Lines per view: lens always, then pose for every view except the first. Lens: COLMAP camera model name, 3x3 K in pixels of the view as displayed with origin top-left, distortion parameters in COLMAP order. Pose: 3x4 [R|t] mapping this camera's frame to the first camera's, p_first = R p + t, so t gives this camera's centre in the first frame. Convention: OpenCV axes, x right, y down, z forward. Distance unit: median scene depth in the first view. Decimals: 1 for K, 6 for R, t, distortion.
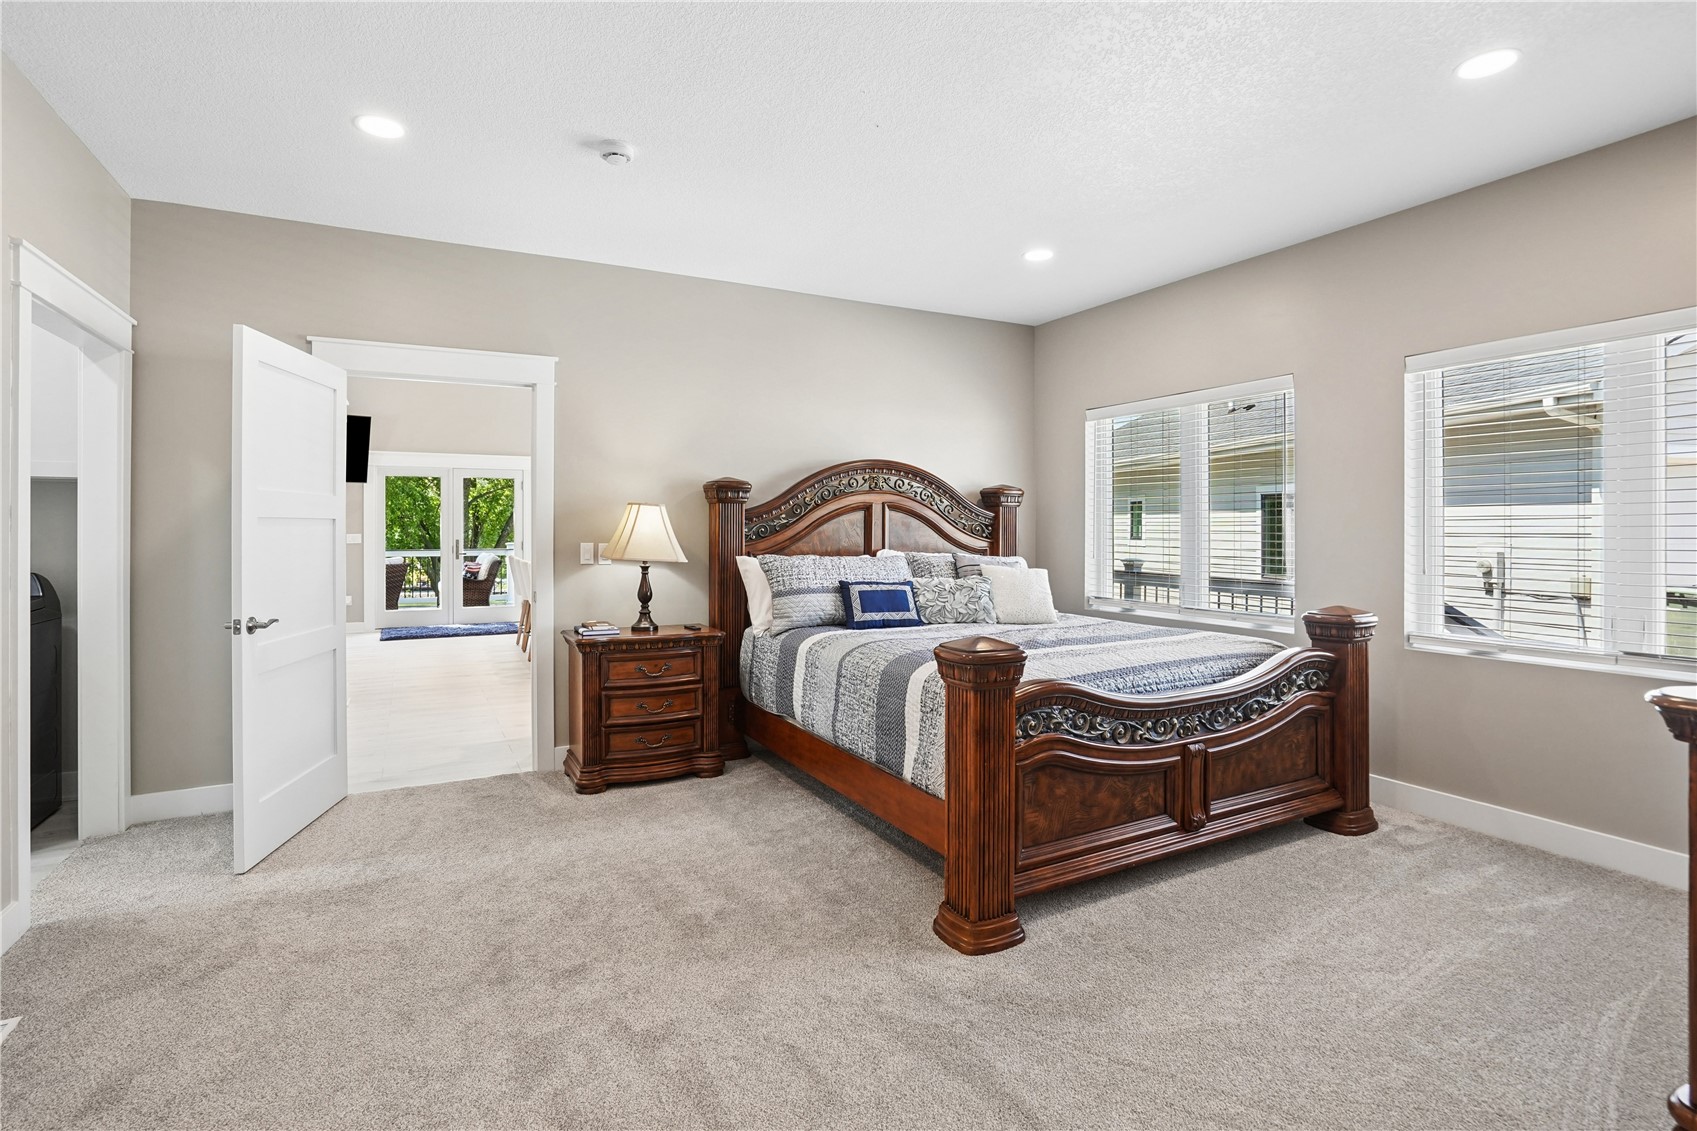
lens RADIAL K [[813.1, 0, 851.2], [0, 813.1, 532.0], [0, 0, 1]] dist [-0.047922, 0.012299]
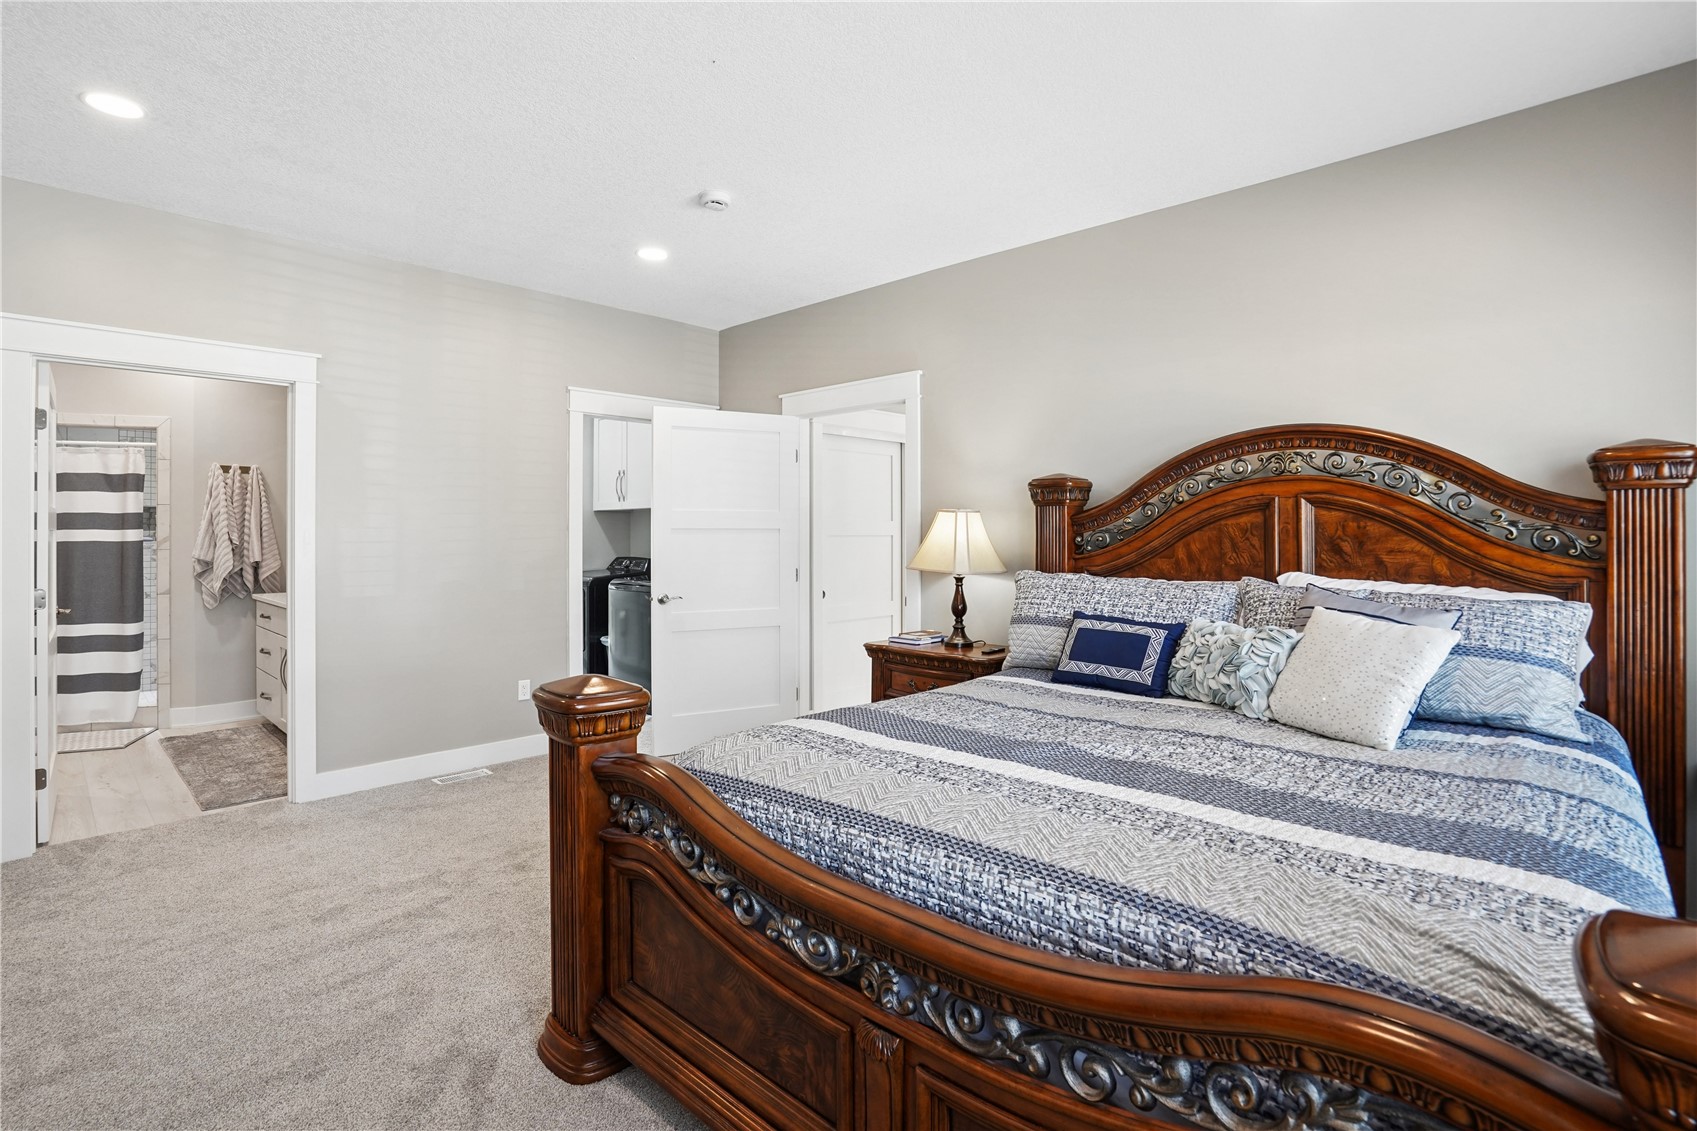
lens RADIAL K [[813.1, 0, 851.2], [0, 813.1, 532.0], [0, 0, 1]] dist [-0.047922, 0.012299]
pose [[0.301866, -0.004479, -0.953340, 0.595742], [-0.002080, 0.999983, -0.005357, -0.004124], [0.953348, 0.003600, 0.301851, 0.603040]]
